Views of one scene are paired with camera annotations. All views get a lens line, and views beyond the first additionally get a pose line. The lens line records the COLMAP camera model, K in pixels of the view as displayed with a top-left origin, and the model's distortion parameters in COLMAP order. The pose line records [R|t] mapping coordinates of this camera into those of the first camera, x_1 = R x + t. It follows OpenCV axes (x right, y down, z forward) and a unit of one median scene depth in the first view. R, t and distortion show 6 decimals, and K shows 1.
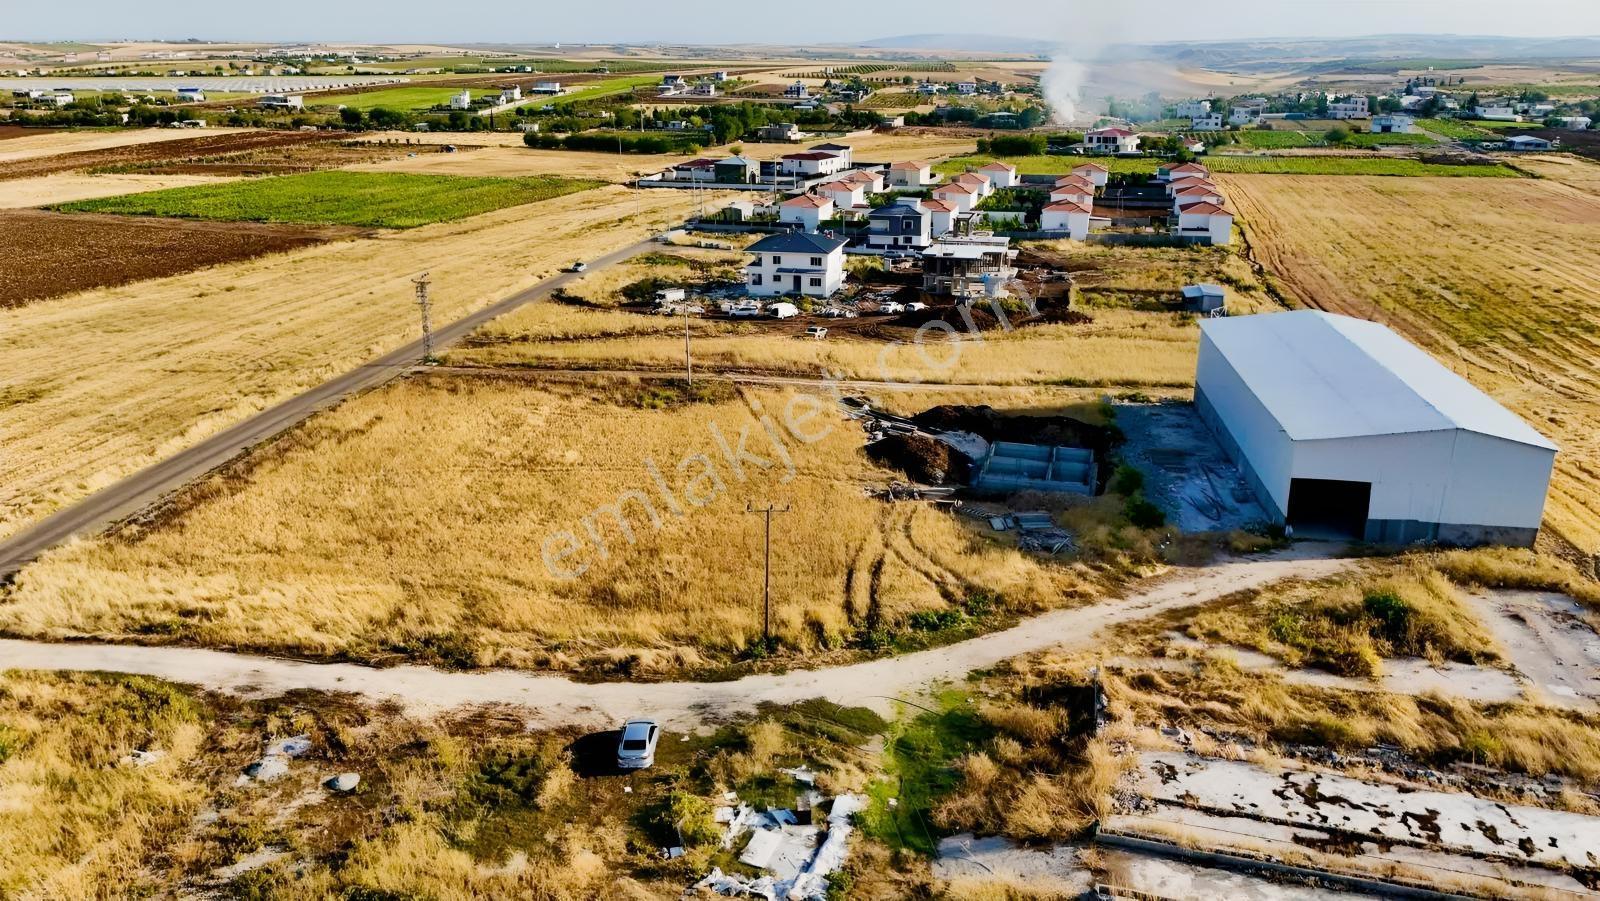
lens RADIAL K [[1181.8, 0, 802.3], [0, 1181.8, 448.1], [0, 0, 1]] dist [0.060887, -0.054723]
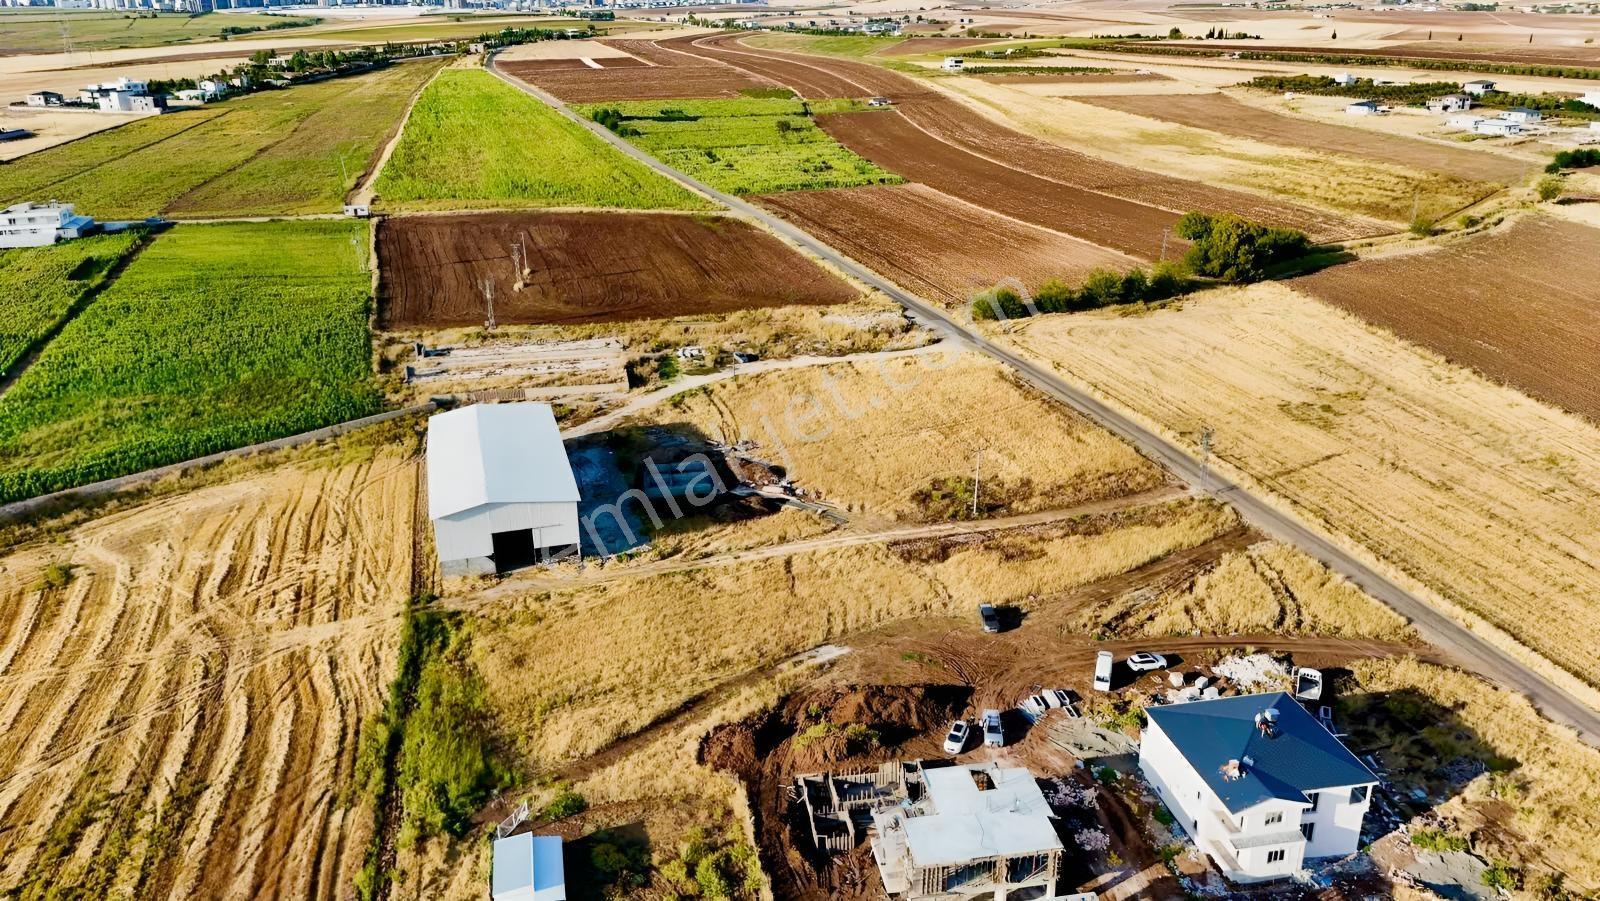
lens RADIAL K [[1181.8, 0, 802.3], [0, 1181.8, 448.1], [0, 0, 1]] dist [0.060887, -0.054723]
pose [[-0.909623, 0.158284, -0.384099, 0.530026], [-0.120831, 0.783797, 0.609149, -0.832622], [0.397474, 0.600507, -0.693834, 1.728513]]
